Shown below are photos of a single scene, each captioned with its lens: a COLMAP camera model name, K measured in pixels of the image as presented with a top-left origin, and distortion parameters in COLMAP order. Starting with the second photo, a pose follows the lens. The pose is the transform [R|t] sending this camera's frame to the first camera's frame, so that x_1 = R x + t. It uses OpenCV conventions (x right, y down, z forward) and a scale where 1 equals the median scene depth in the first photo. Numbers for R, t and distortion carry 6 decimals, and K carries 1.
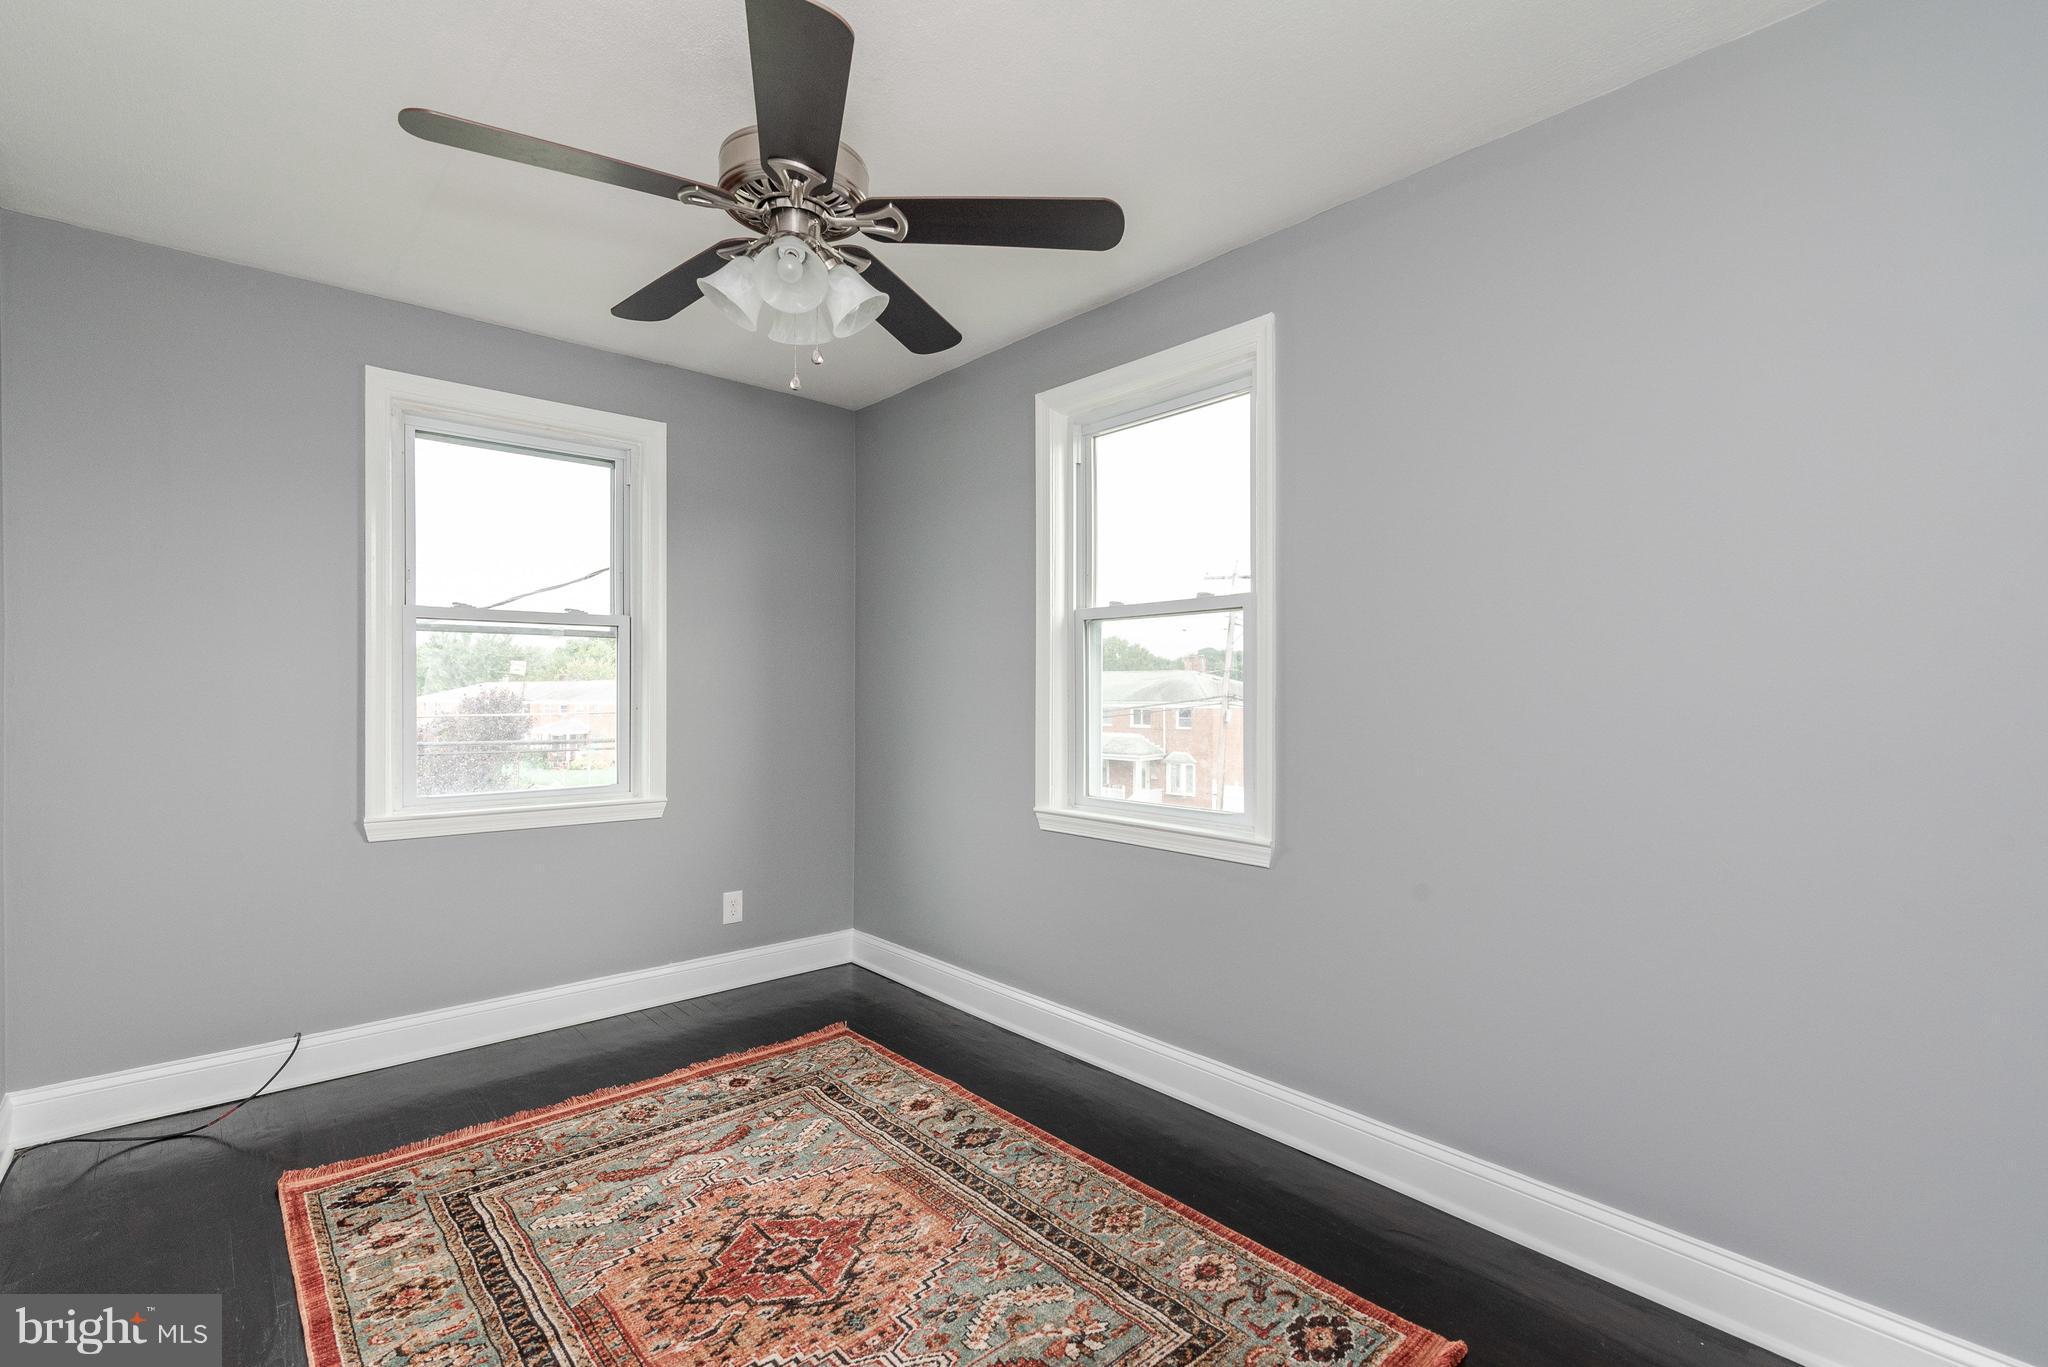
lens RADIAL K [[936.8, 0, 1024.5], [0, 936.8, 692.0], [0, 0, 1]] dist [0.010819, -0.000029]
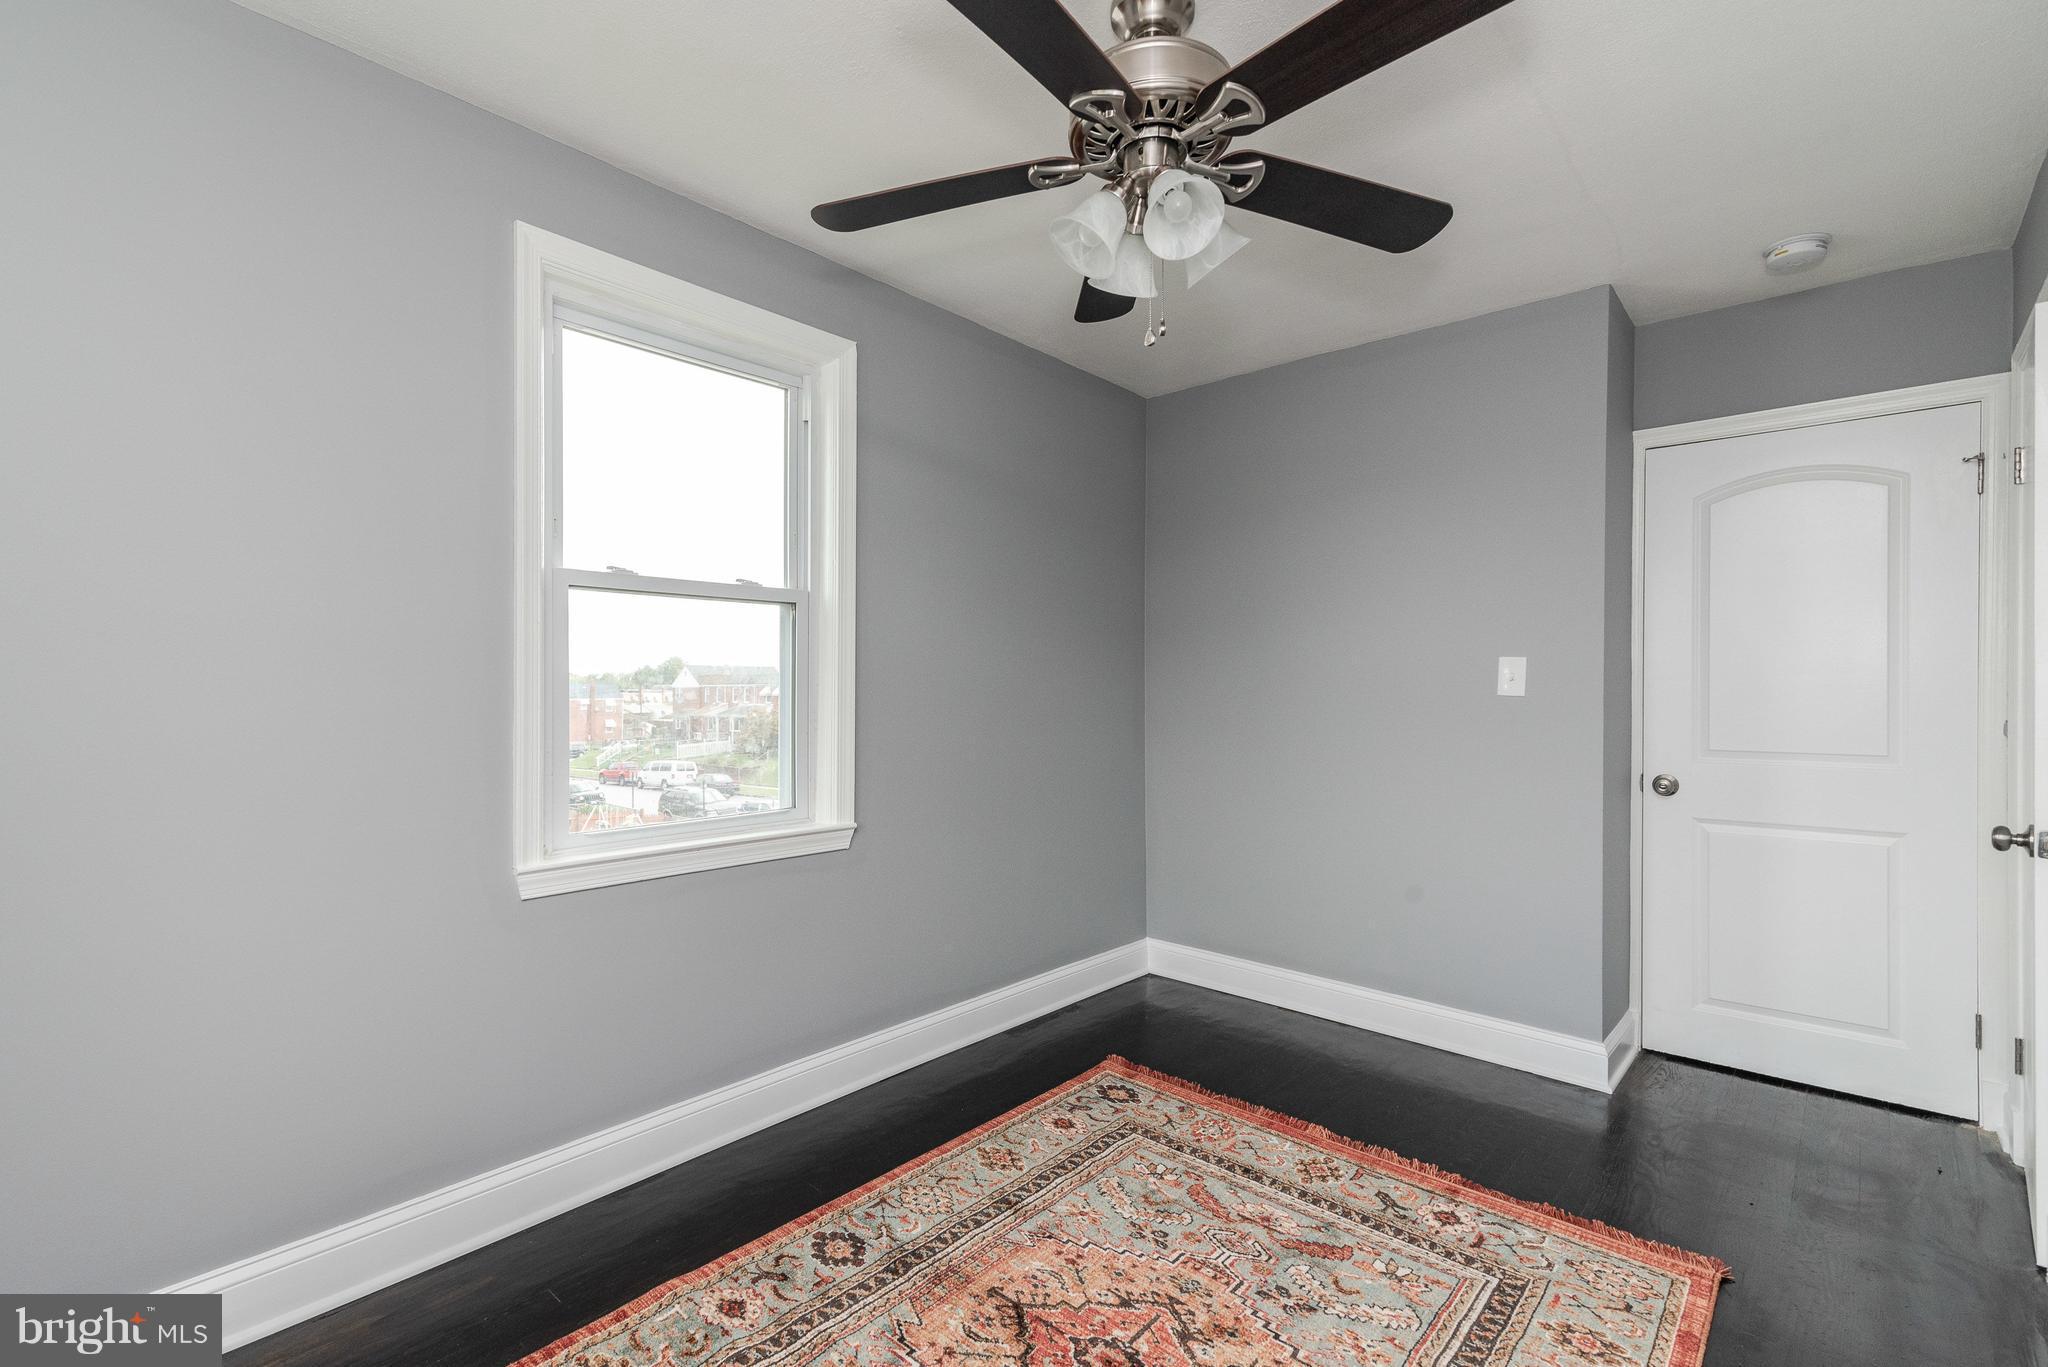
lens RADIAL K [[936.8, 0, 1024.5], [0, 936.8, 692.0], [0, 0, 1]] dist [0.010819, -0.000029]
pose [[-0.130323, -0.009165, 0.991429, -0.953012], [-0.006903, 0.999941, 0.008336, -0.006371], [-0.991448, -0.005757, -0.130379, 1.054201]]
